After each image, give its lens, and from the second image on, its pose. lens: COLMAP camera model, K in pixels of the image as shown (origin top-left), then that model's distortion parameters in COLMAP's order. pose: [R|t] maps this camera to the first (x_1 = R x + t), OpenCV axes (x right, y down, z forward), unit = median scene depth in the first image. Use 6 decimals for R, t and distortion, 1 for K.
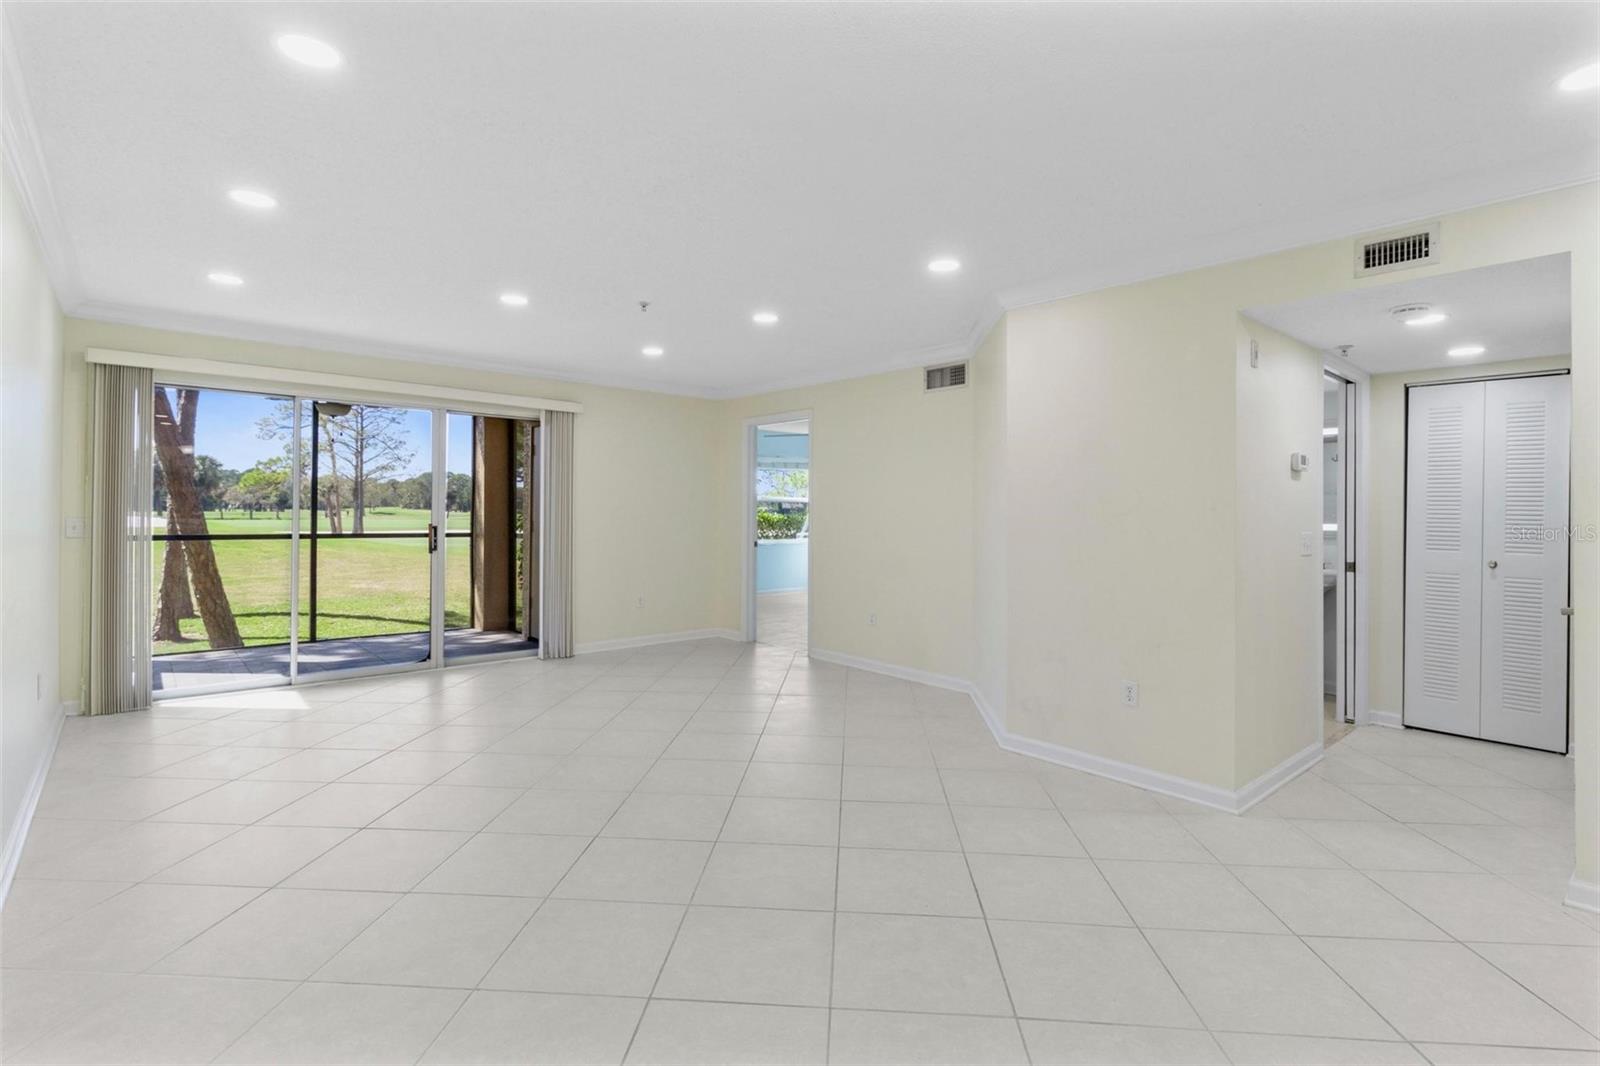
lens RADIAL K [[752.5, 0, 819.9], [0, 752.5, 527.4], [0, 0, 1]] dist [0.002109, 0.000606]
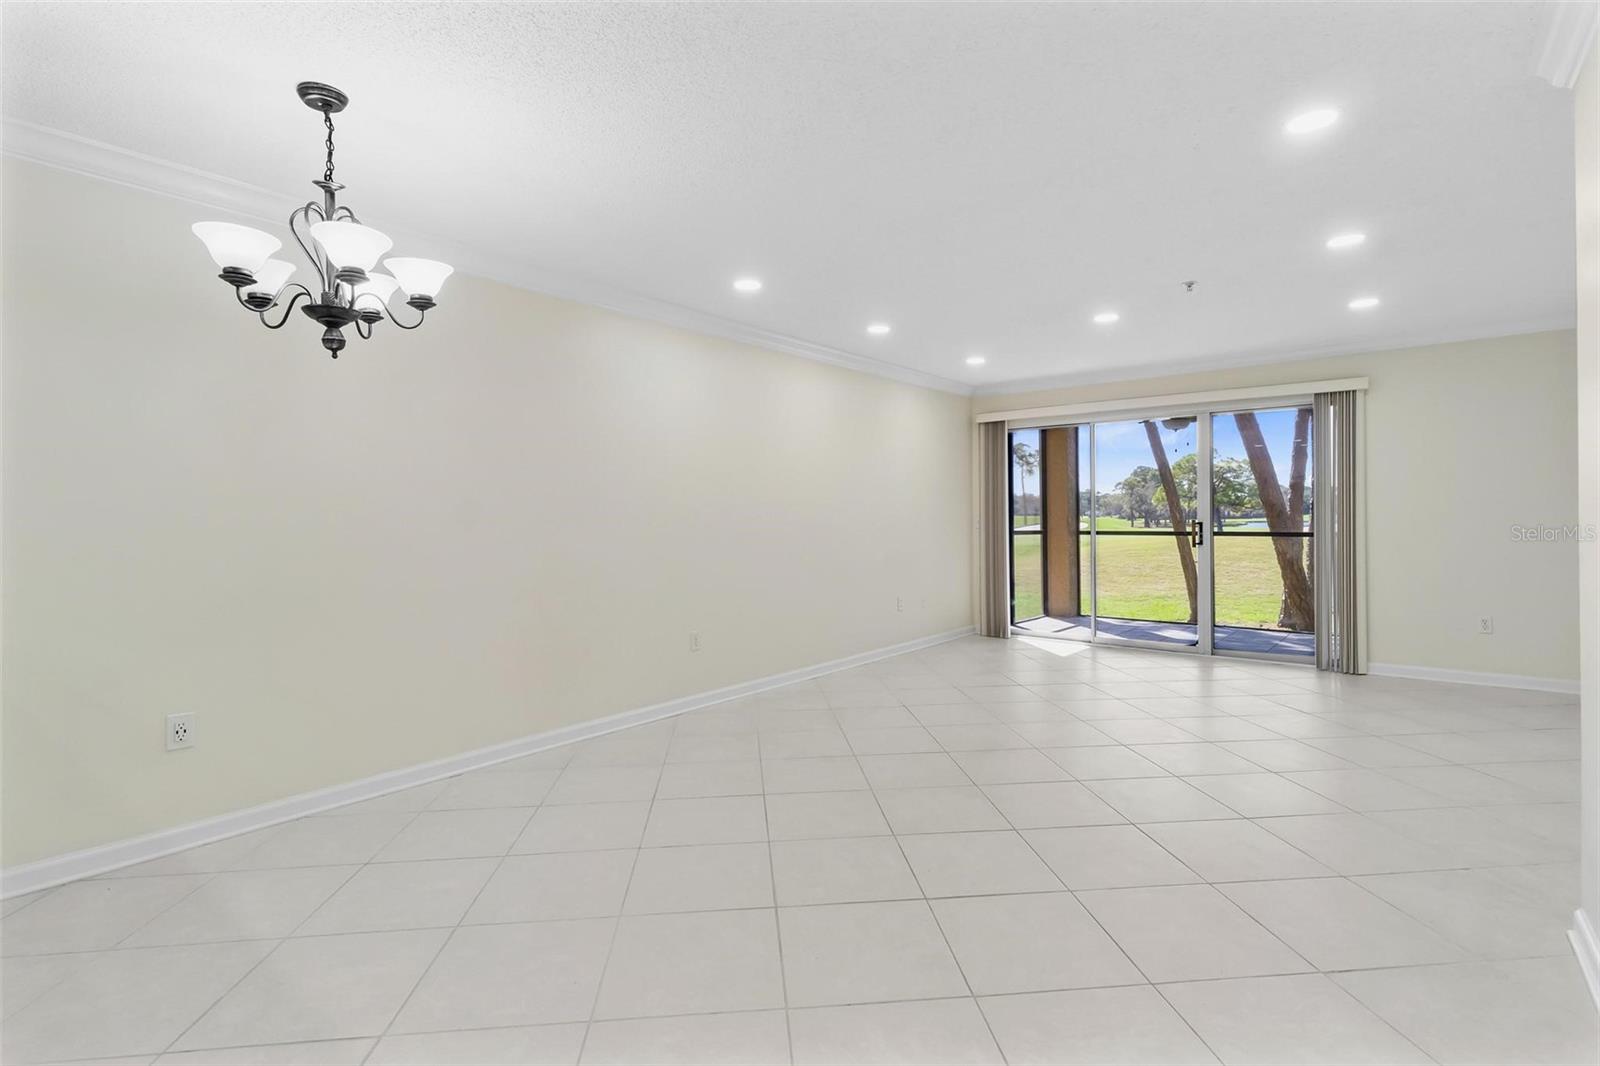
lens RADIAL K [[752.5, 0, 819.9], [0, 752.5, 527.4], [0, 0, 1]] dist [0.002109, 0.000606]
pose [[0.163623, 0.000400, -0.986523, 0.458550], [-0.011330, 0.999935, -0.001474, 0.013377], [0.986458, 0.011419, 0.163617, 0.283105]]
